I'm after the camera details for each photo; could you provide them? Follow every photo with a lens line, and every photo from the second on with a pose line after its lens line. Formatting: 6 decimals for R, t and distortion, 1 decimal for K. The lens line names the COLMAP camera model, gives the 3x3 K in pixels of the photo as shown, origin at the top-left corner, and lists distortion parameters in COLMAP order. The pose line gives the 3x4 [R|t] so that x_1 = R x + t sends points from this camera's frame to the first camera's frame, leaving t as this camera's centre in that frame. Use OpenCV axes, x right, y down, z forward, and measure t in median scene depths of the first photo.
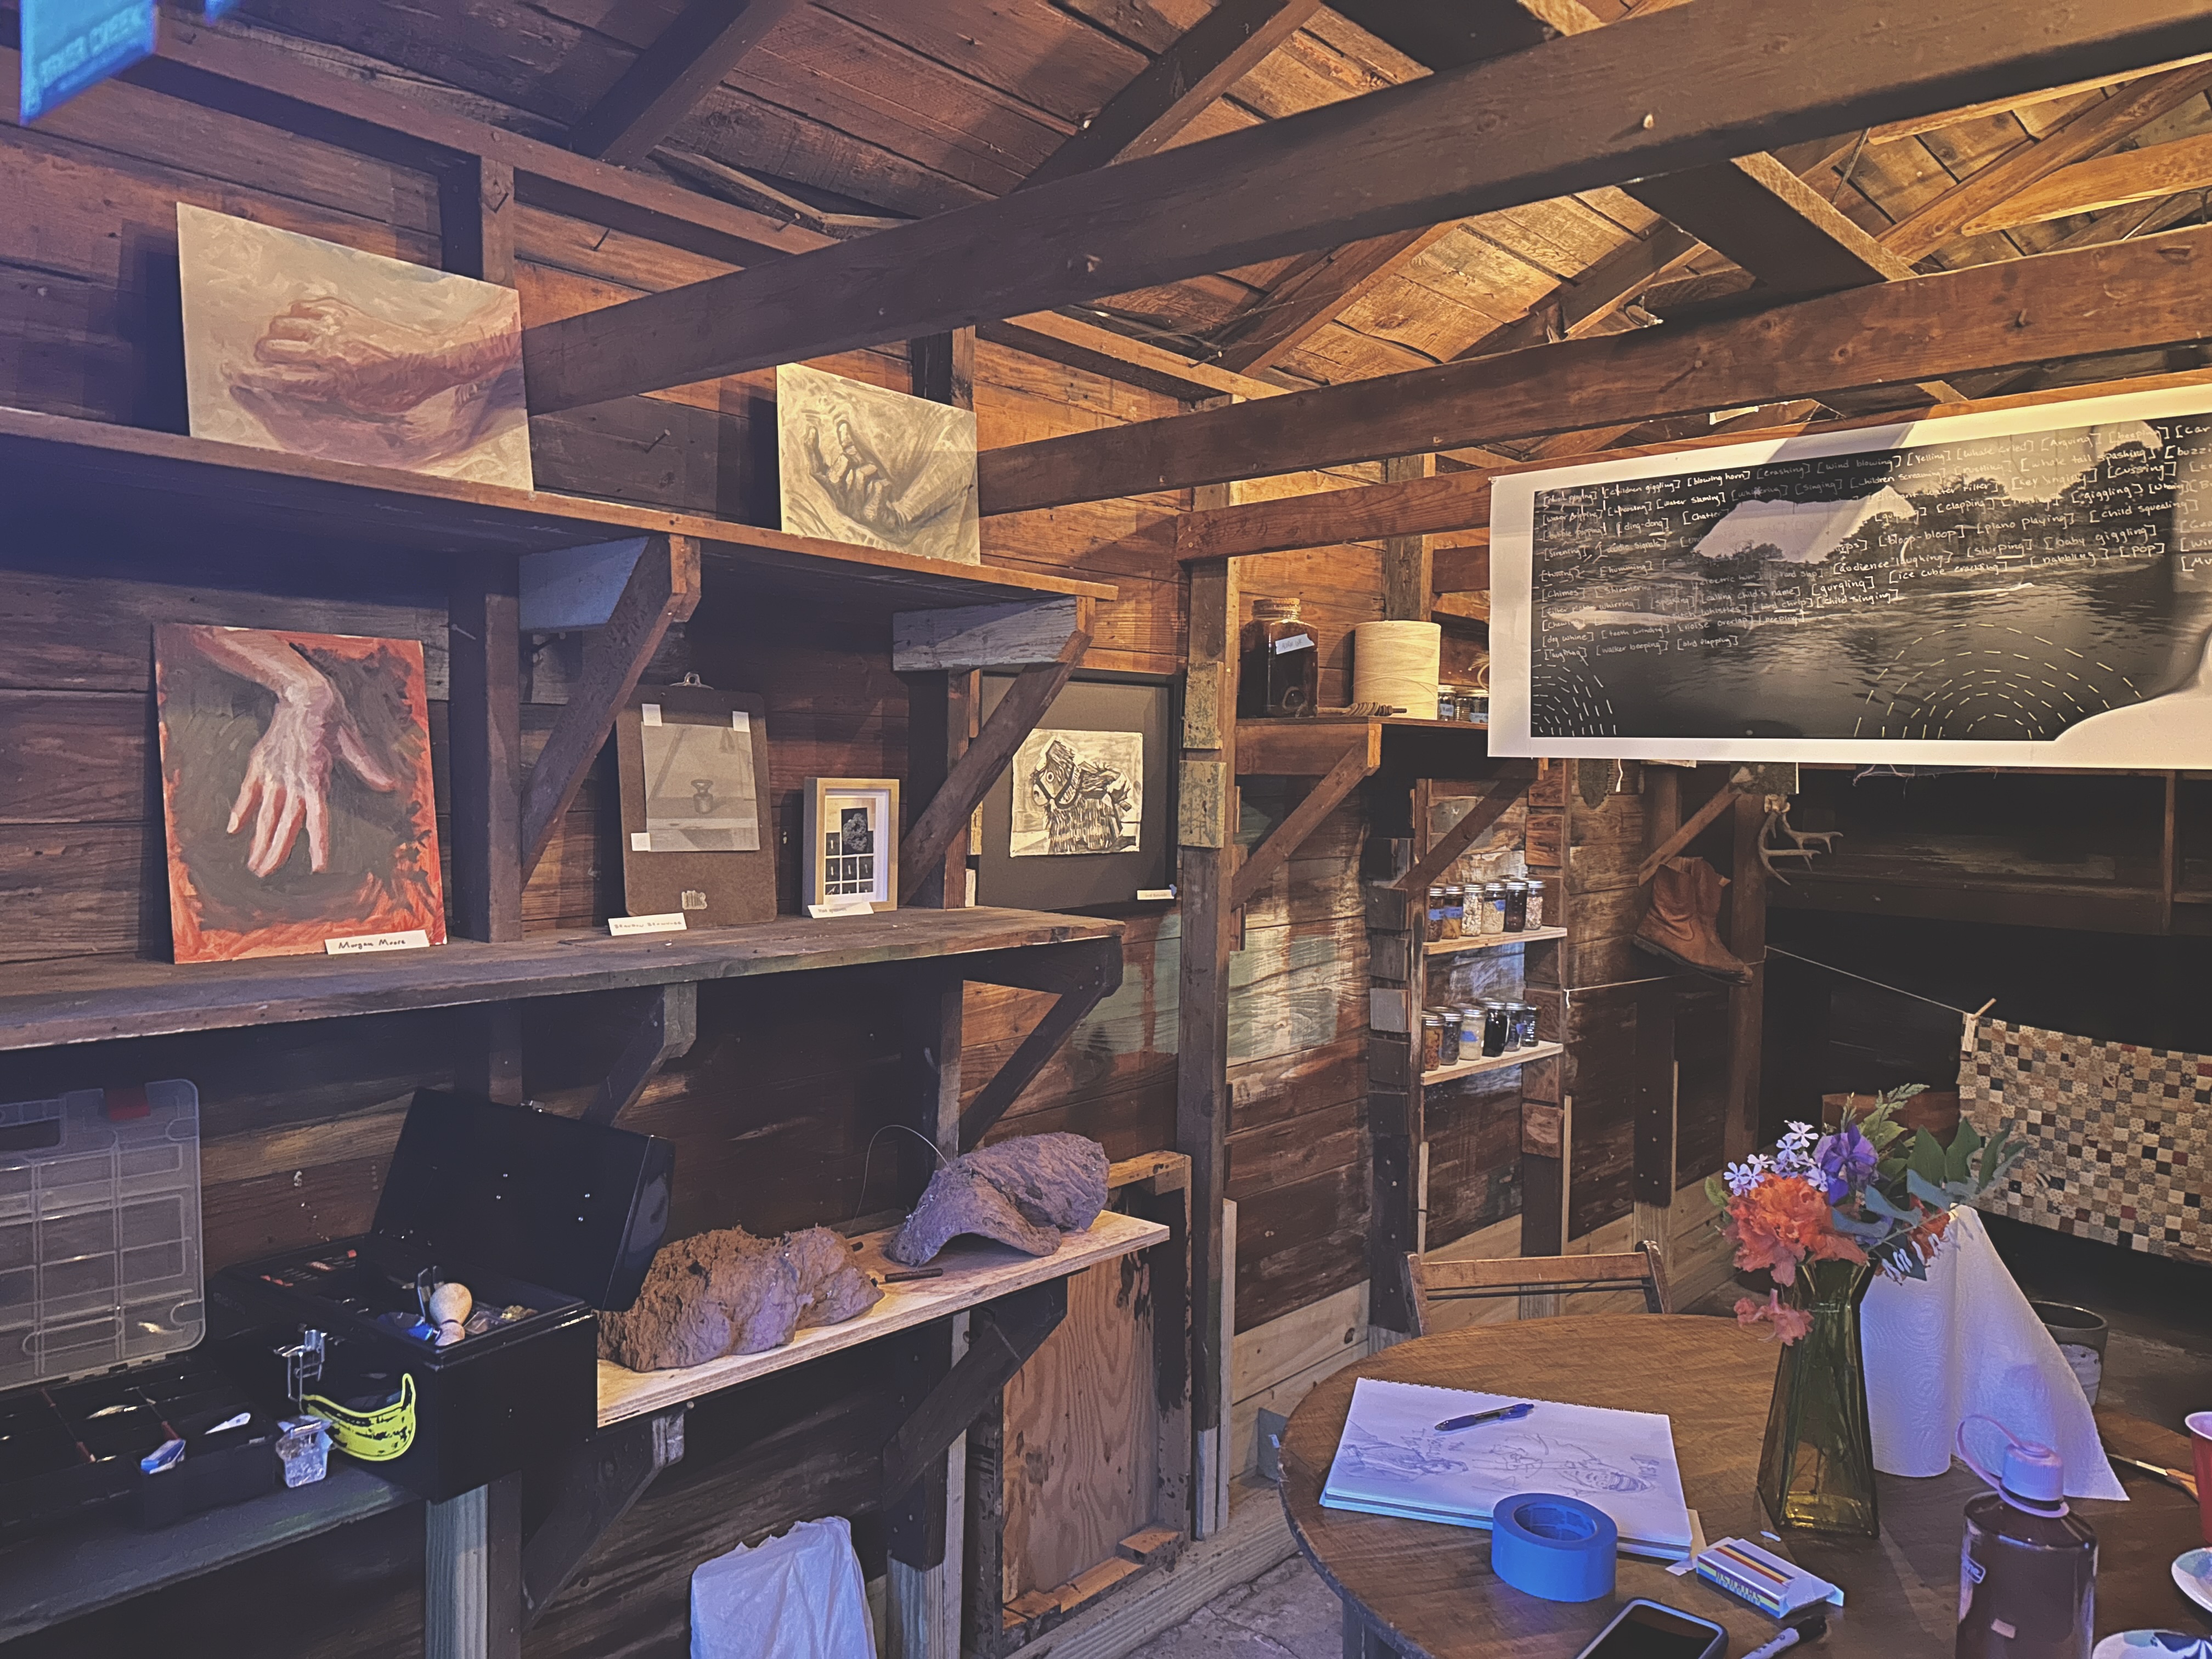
lens RADIAL K [[1551.0, 0, 1110.9], [0, 1551.0, 819.3], [0, 0, 1]] dist [0.050559, -0.064777]
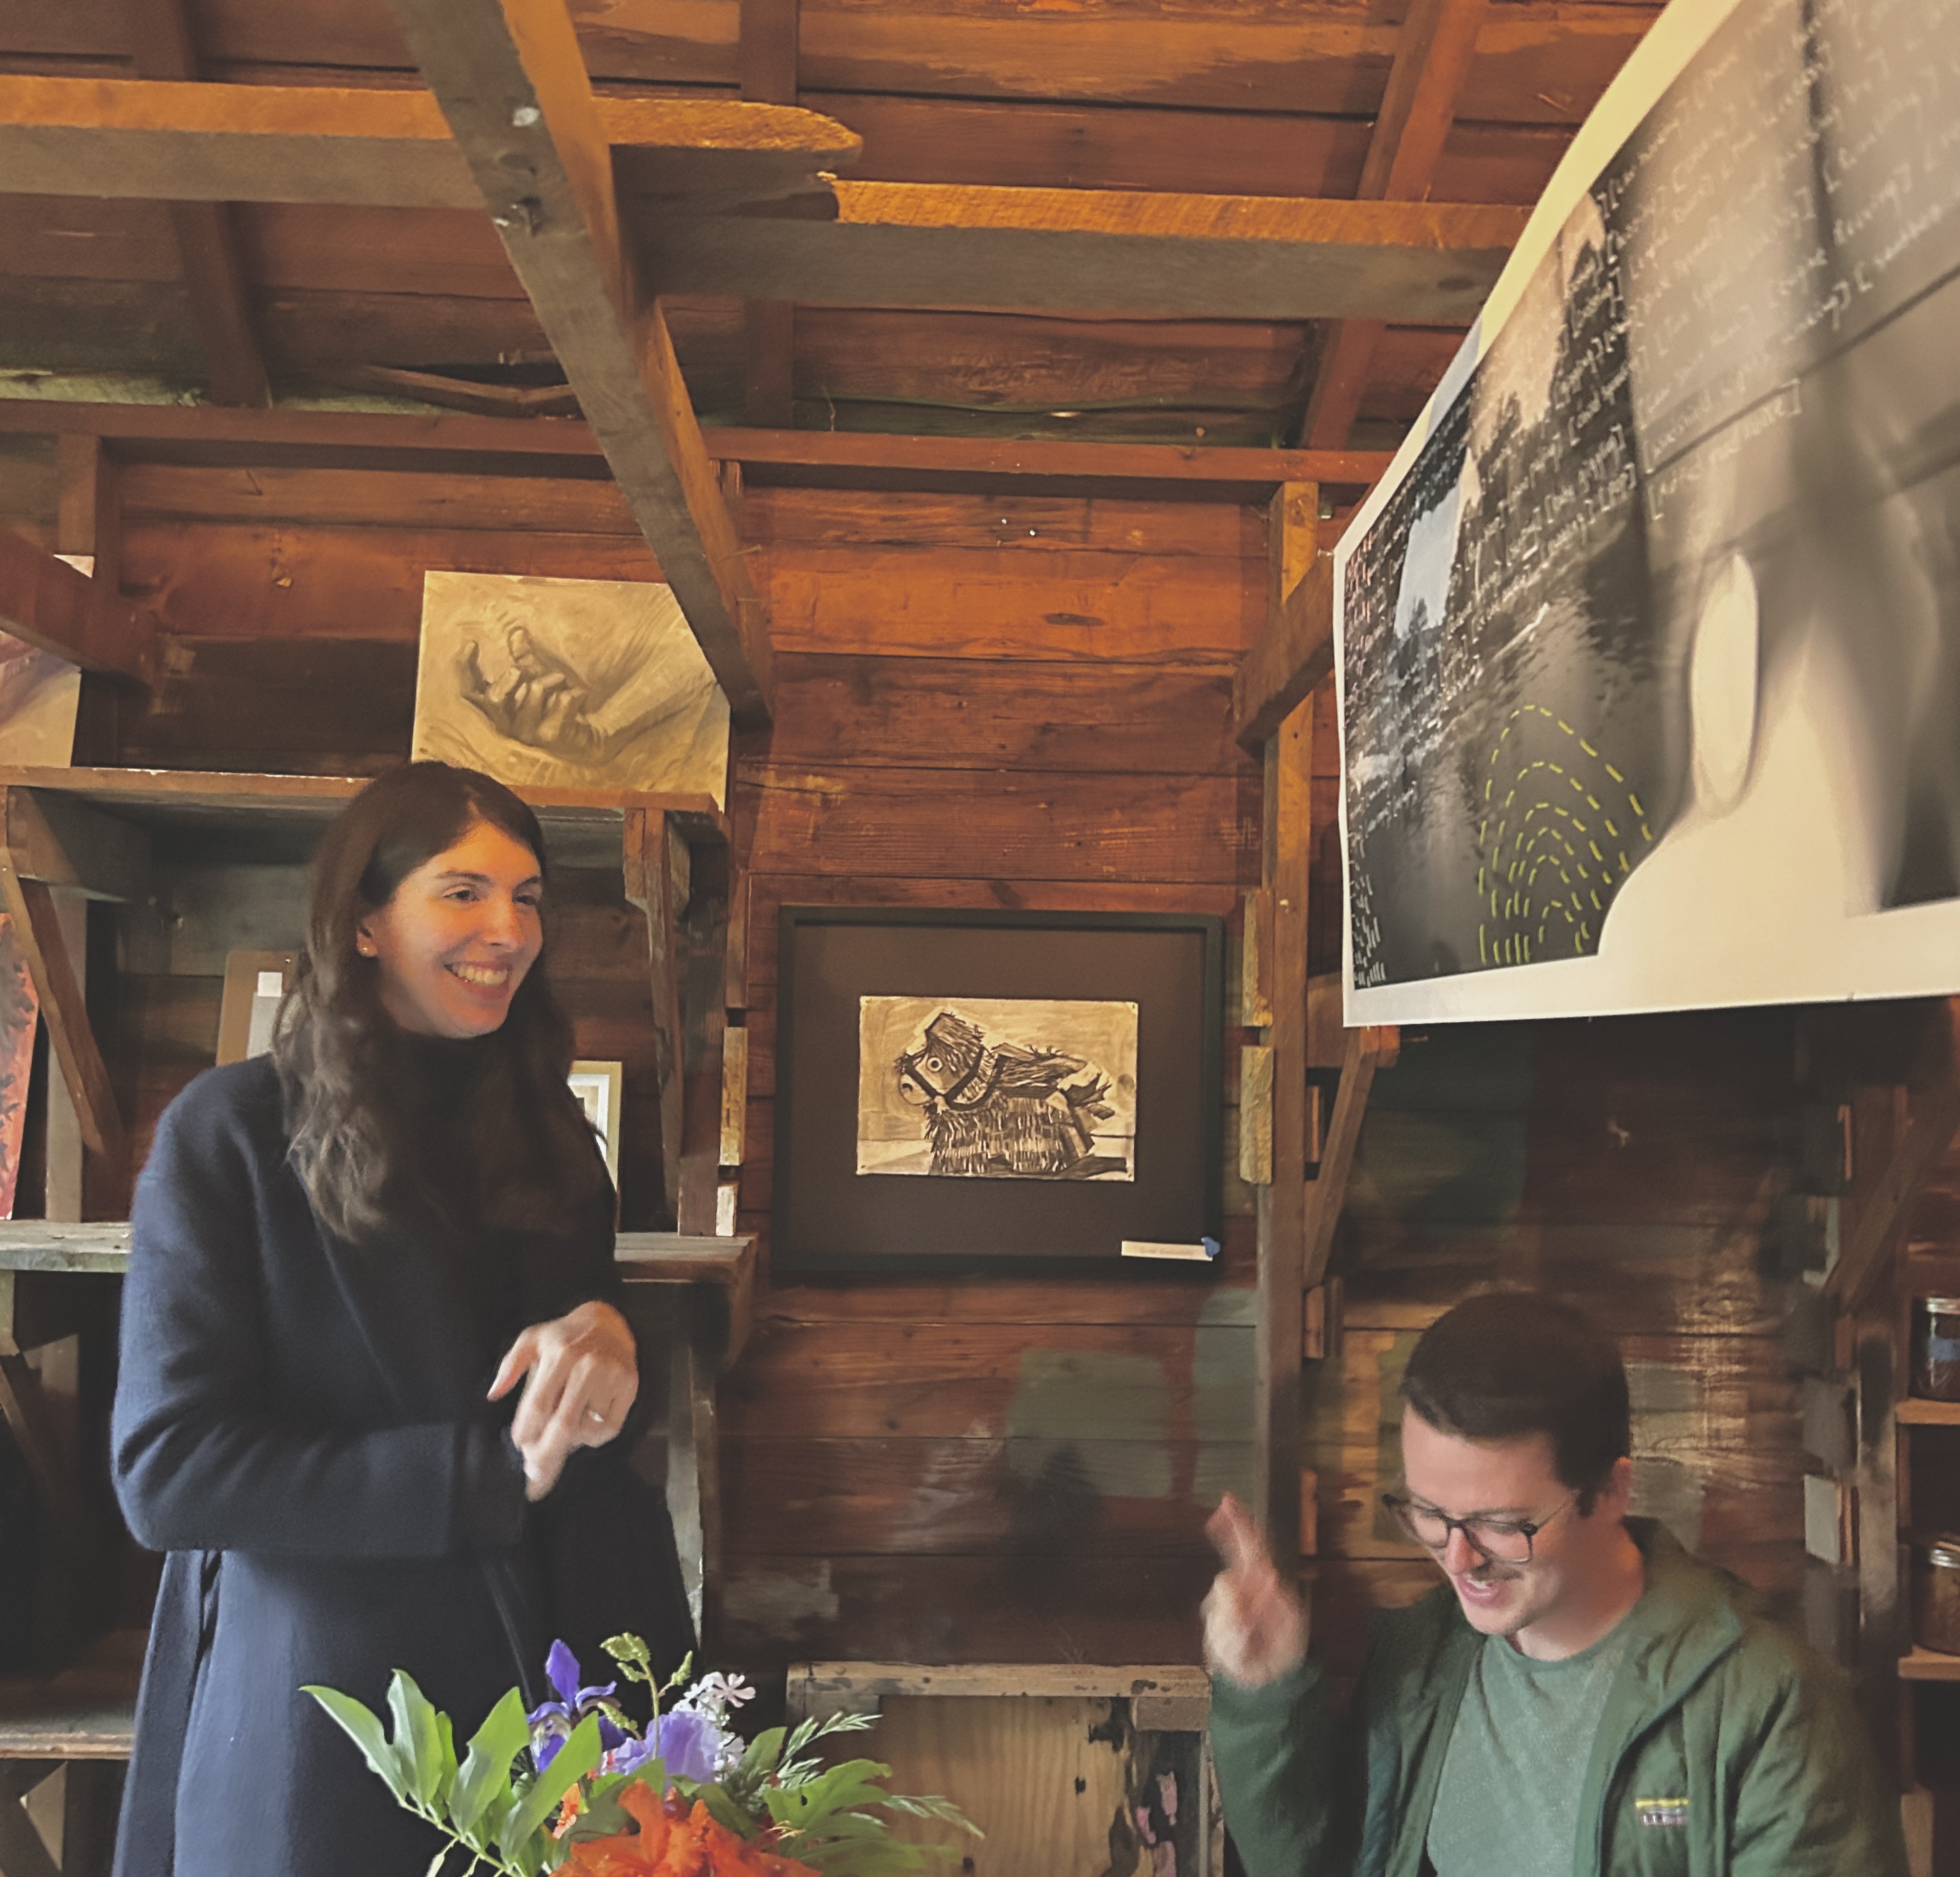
lens RADIAL K [[2112.0, 0, 1016.8], [0, 2112.0, 936.5], [0, 0, 1]] dist [0.065498, 0.000000]
pose [[0.699062, -0.045973, -0.713582, 0.634253], [-0.037194, 0.994242, -0.100492, 0.009286], [0.714093, 0.096791, 0.693327, 0.329498]]
